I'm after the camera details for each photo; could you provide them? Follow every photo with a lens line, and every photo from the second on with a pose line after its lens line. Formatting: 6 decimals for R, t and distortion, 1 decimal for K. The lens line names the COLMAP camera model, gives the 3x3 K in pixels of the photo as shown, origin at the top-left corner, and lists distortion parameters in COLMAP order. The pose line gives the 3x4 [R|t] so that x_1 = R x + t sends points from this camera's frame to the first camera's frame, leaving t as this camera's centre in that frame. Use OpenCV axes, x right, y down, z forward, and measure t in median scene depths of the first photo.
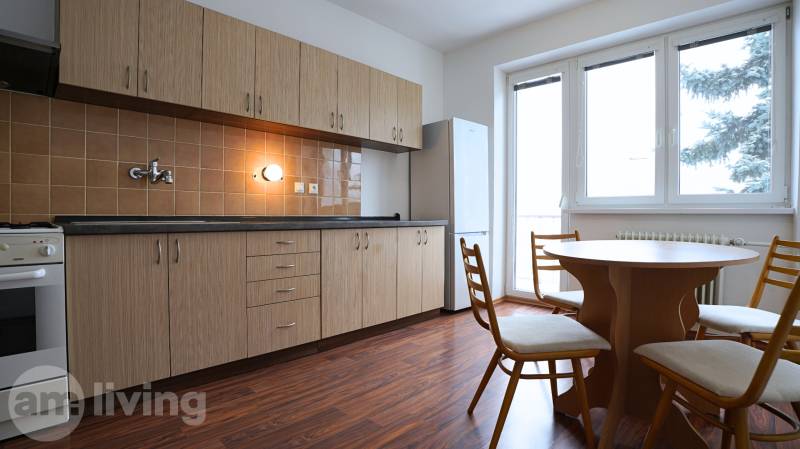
lens RADIAL K [[366.4, 0, 400.3], [0, 366.4, 219.7], [0, 0, 1]] dist [-0.000414, -0.000029]
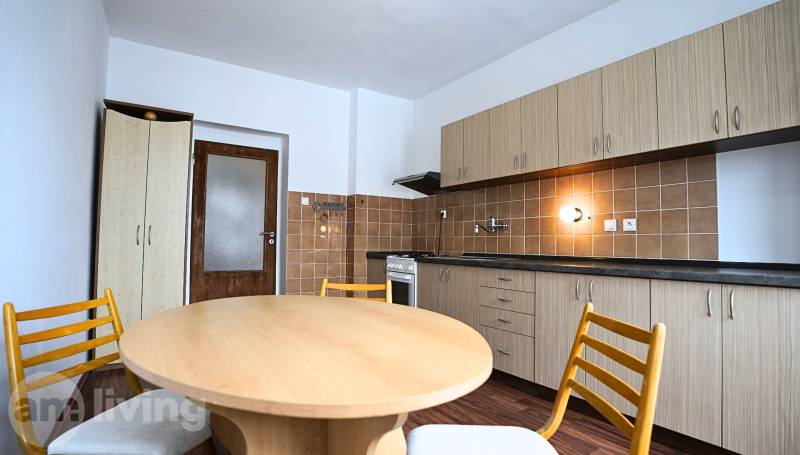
lens RADIAL K [[389.5, 0, 400.0], [0, 389.5, 227.5], [0, 0, 1]] dist [0.000301, 0.000177]
pose [[-0.159269, -0.078332, -0.984123, 0.727435], [-0.044729, 0.996396, -0.072070, 0.006420], [0.986221, 0.032540, -0.162198, 0.666147]]
